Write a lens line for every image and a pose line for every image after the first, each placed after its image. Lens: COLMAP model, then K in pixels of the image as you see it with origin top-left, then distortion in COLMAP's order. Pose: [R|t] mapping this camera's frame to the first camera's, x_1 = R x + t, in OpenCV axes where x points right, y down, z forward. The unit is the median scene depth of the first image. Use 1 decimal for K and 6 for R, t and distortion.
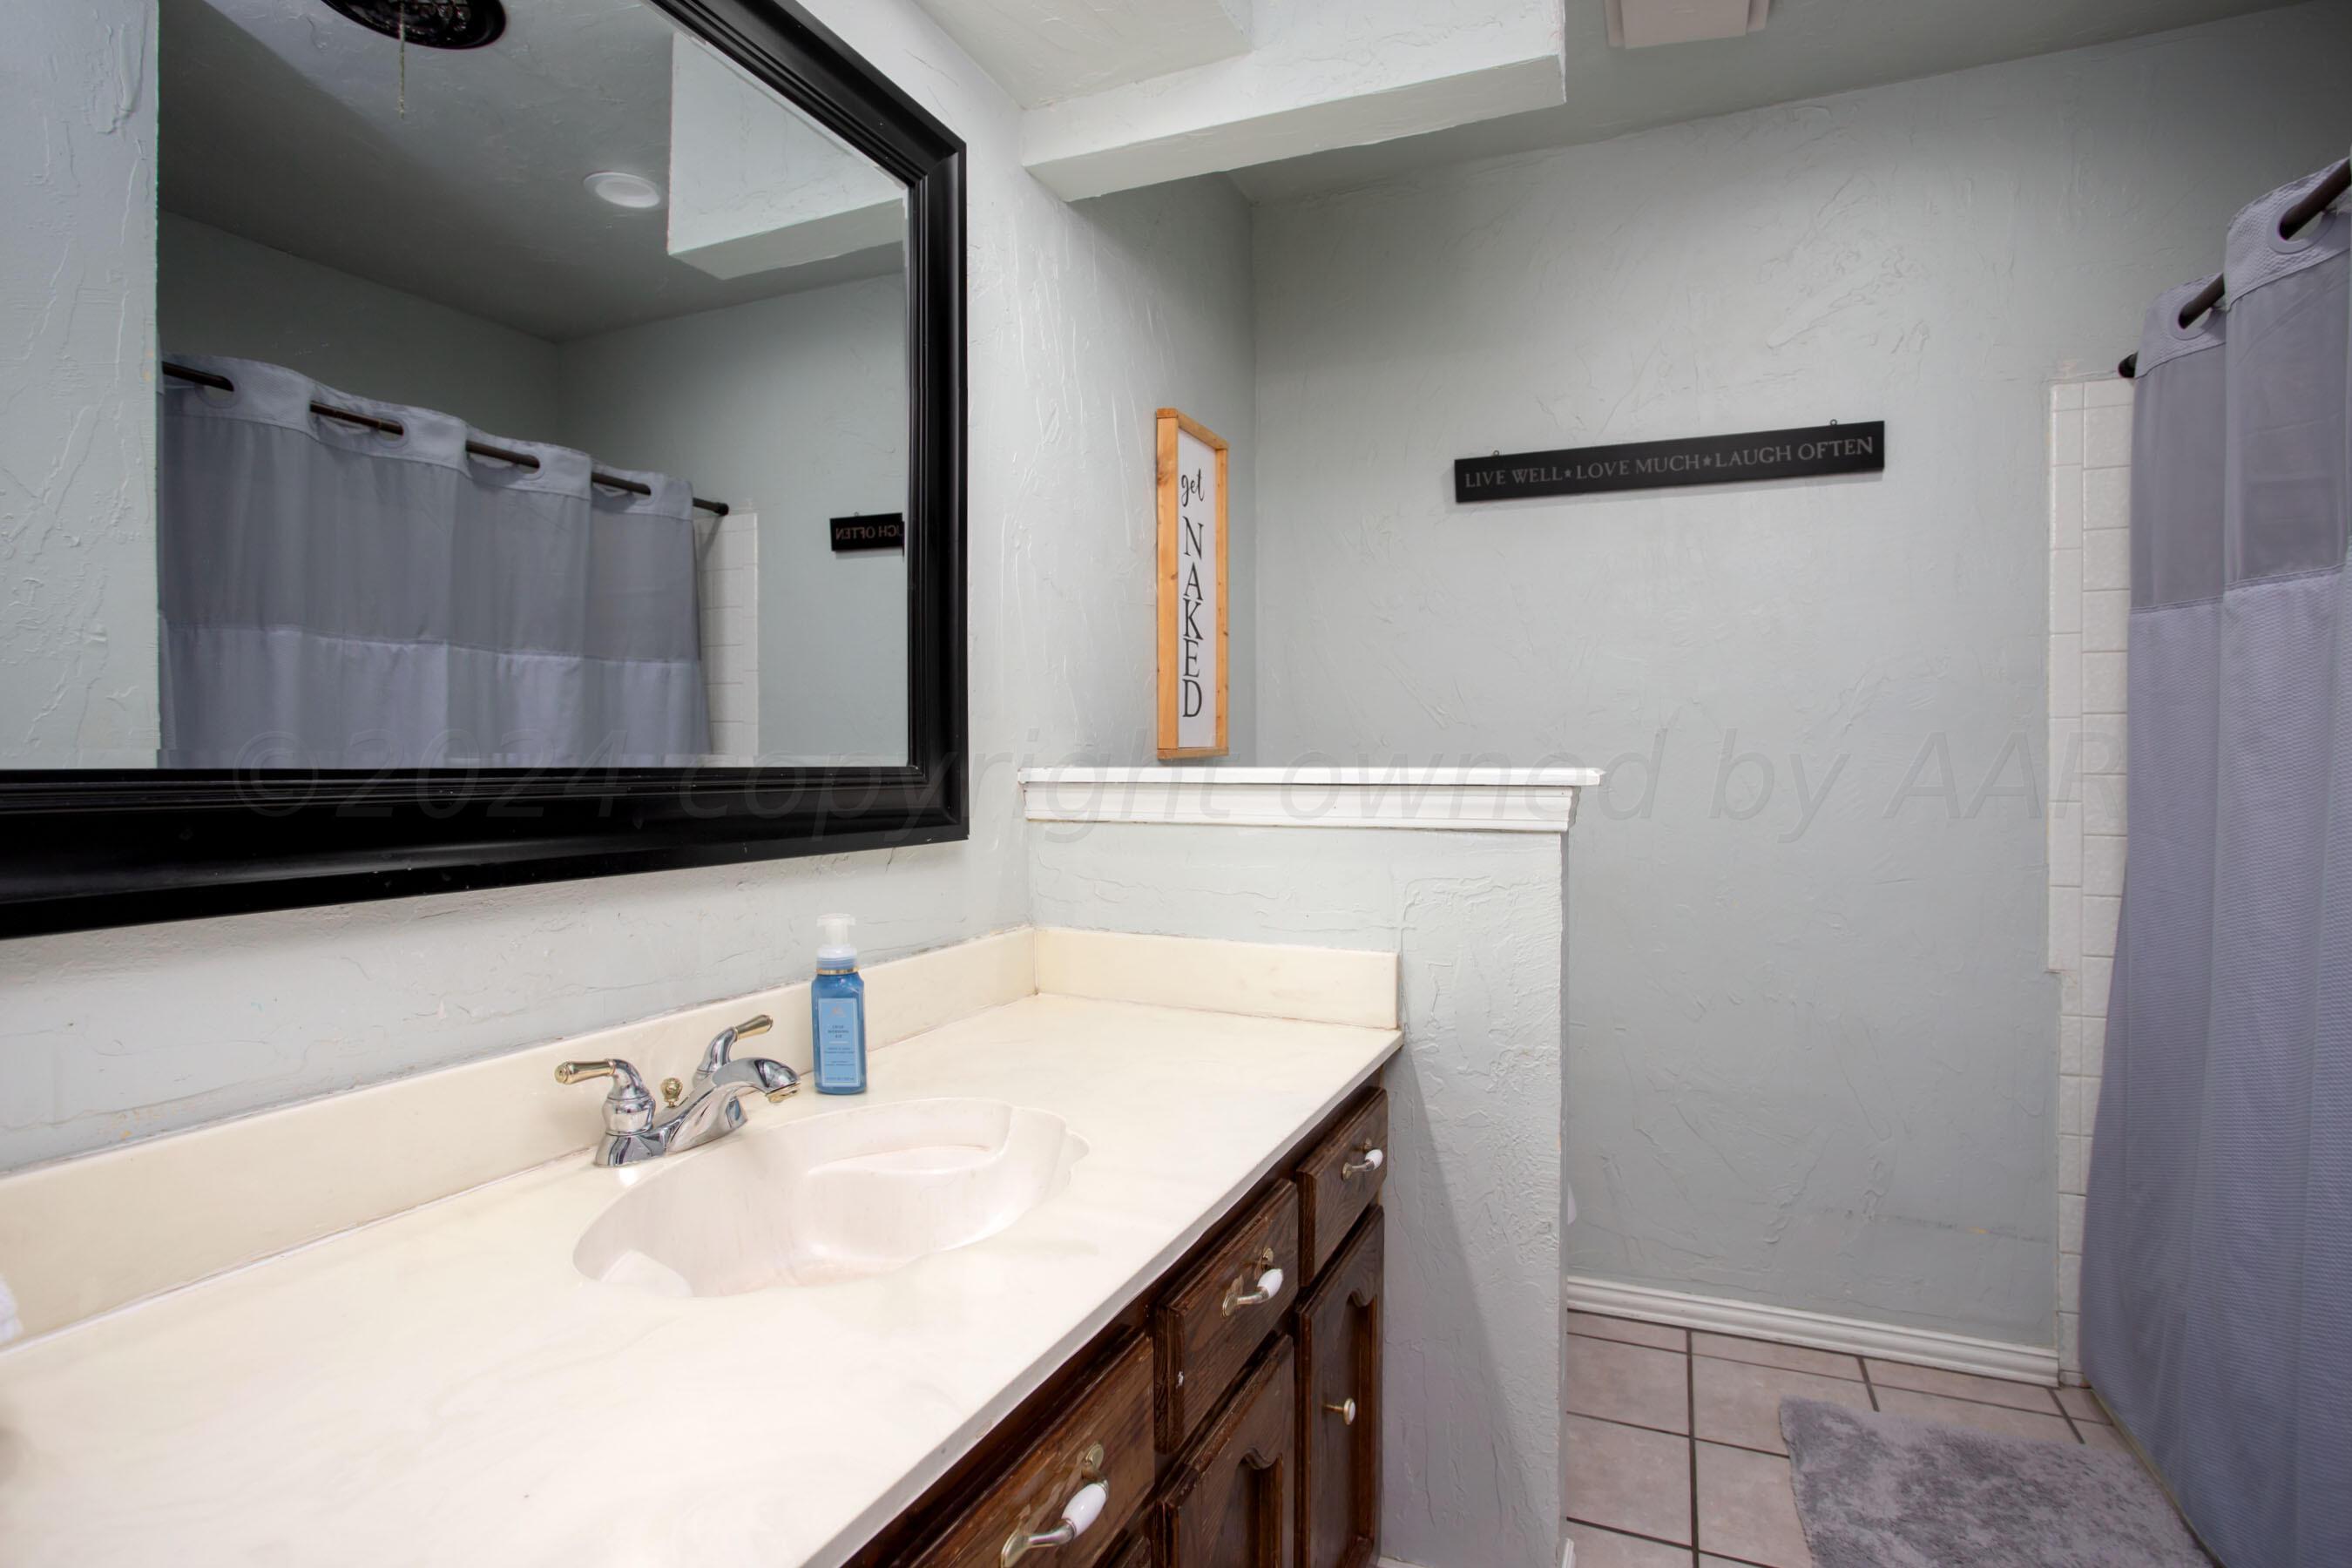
lens RADIAL K [[1206.0, 0, 1177.0], [0, 1206.0, 776.6], [0, 0, 1]] dist [-0.000646, -0.000129]
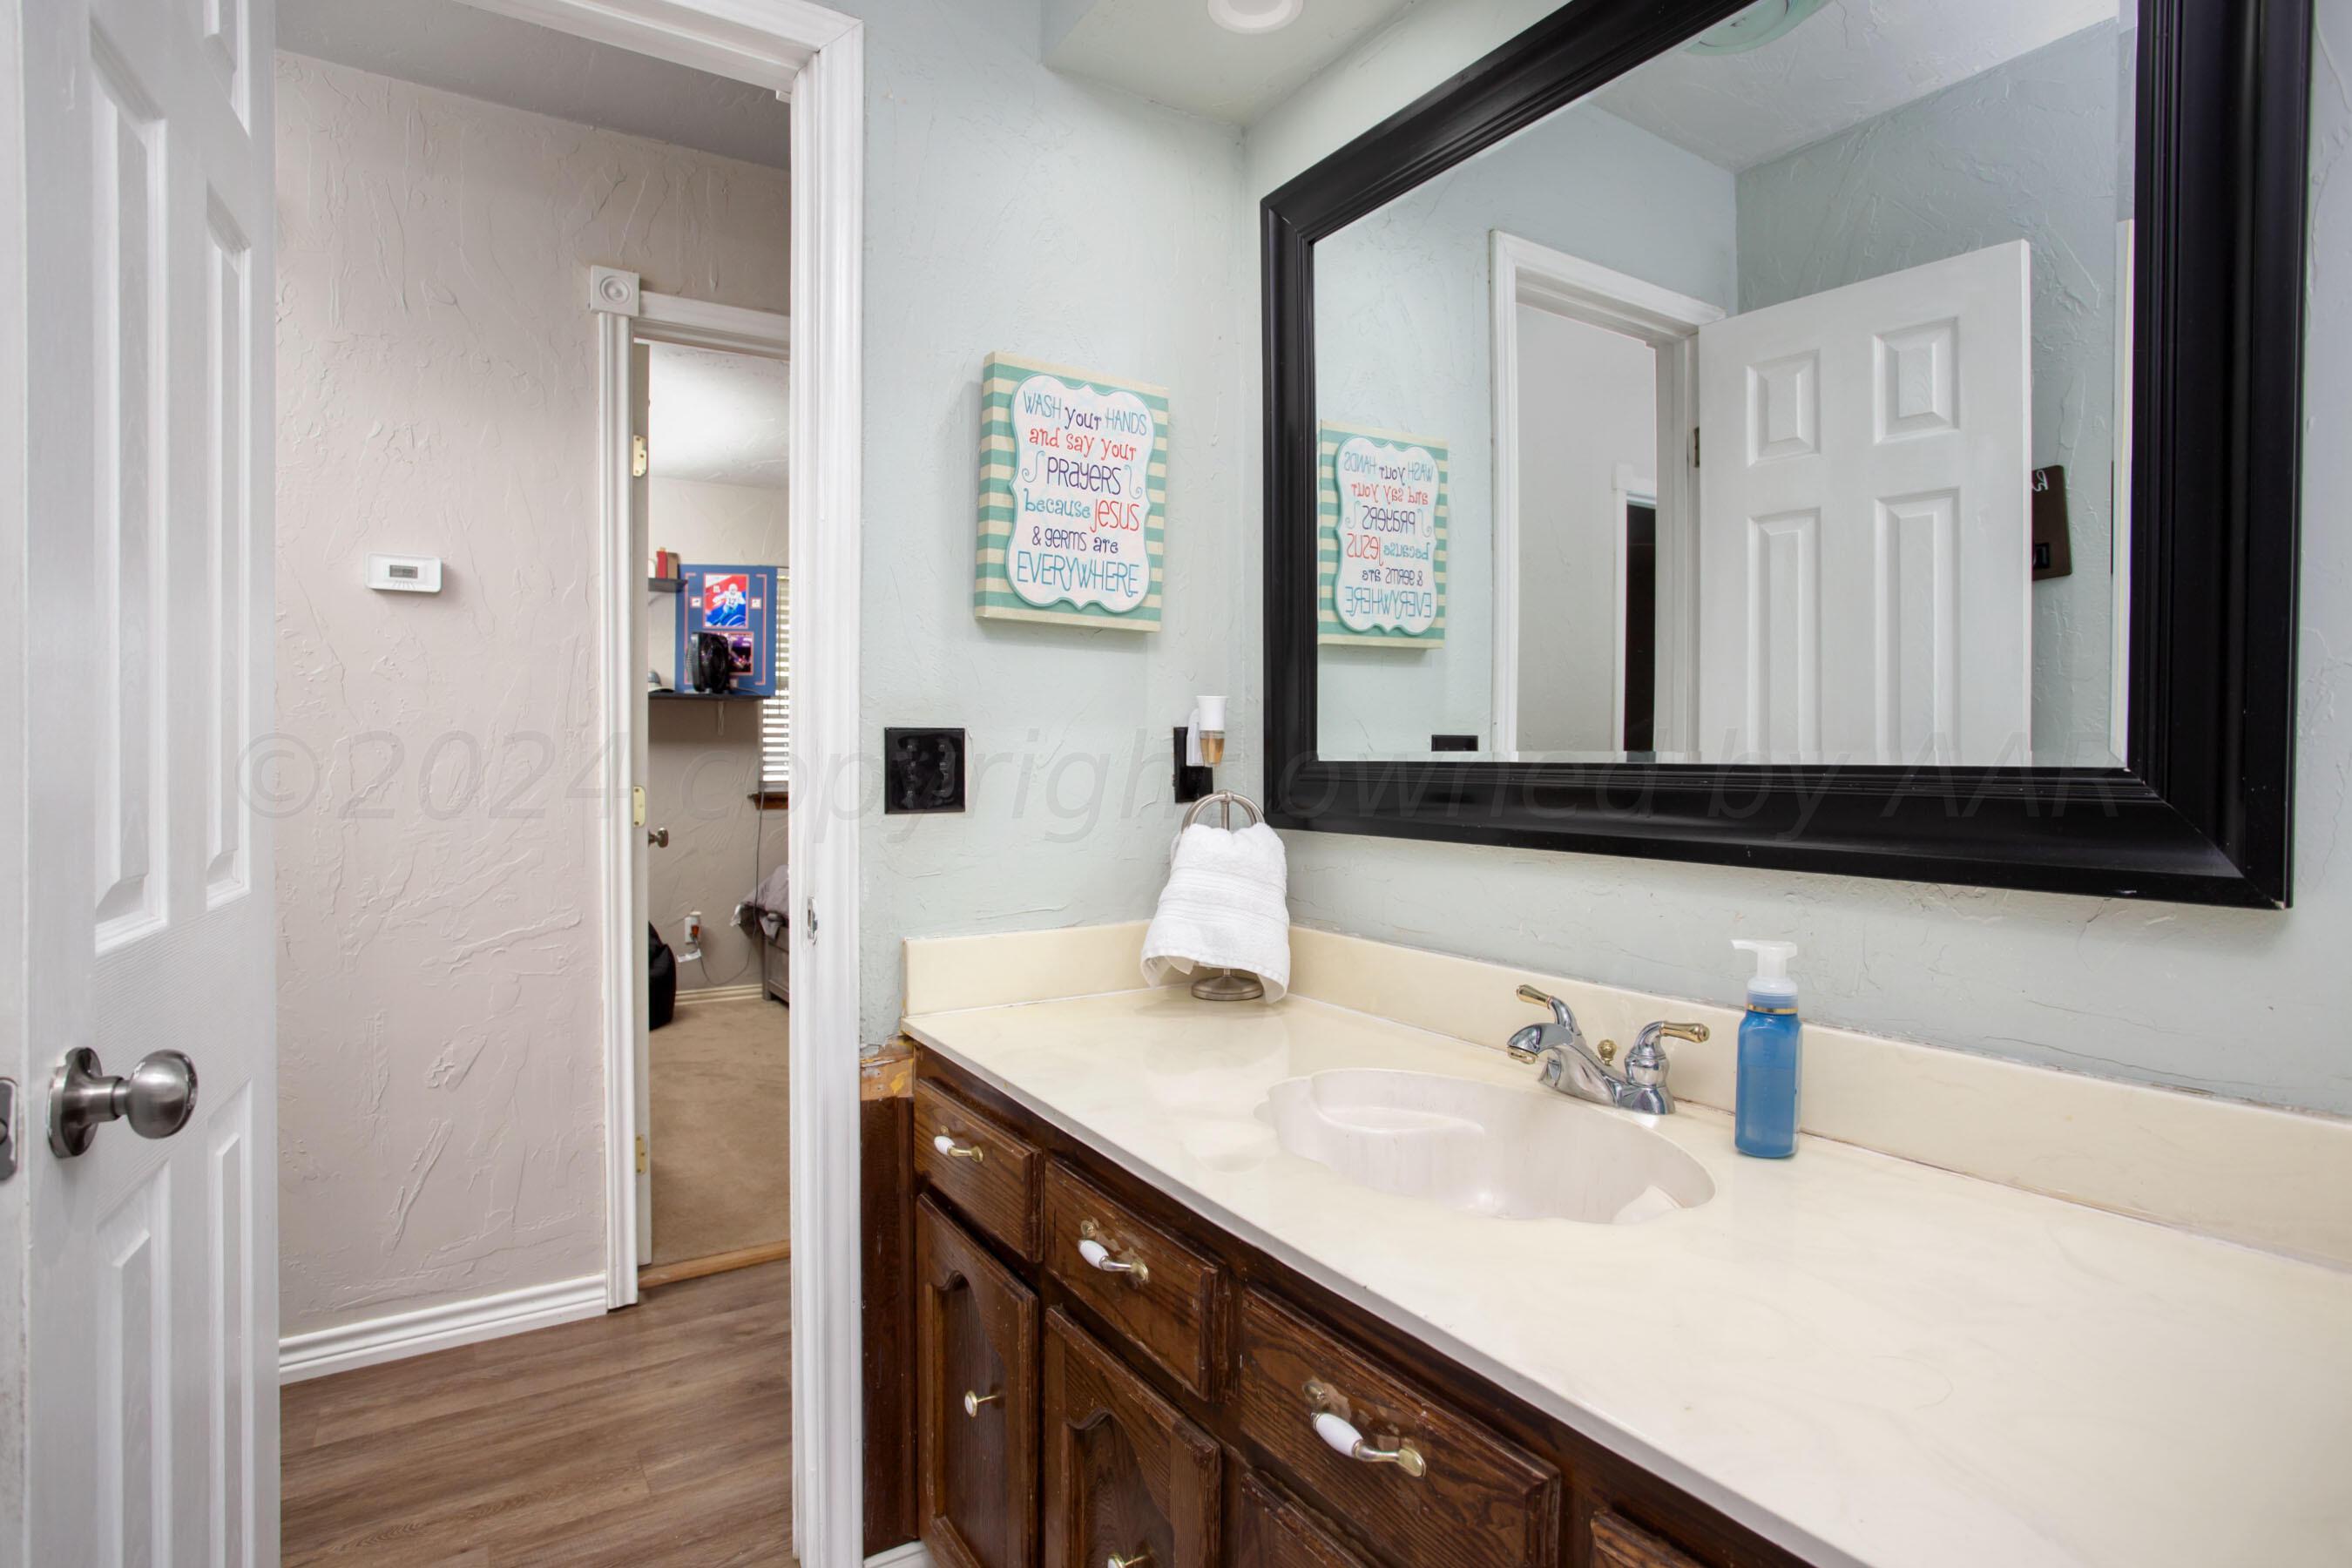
lens RADIAL K [[1206.0, 0, 1182.1], [0, 1206.0, 772.9], [0, 0, 1]] dist [-0.000646, -0.000129]
pose [[-0.563276, 0.006617, -0.826242, 0.654439], [-0.010328, 0.999833, 0.015049, -0.010221], [0.826204, 0.017010, -0.563114, 1.173826]]
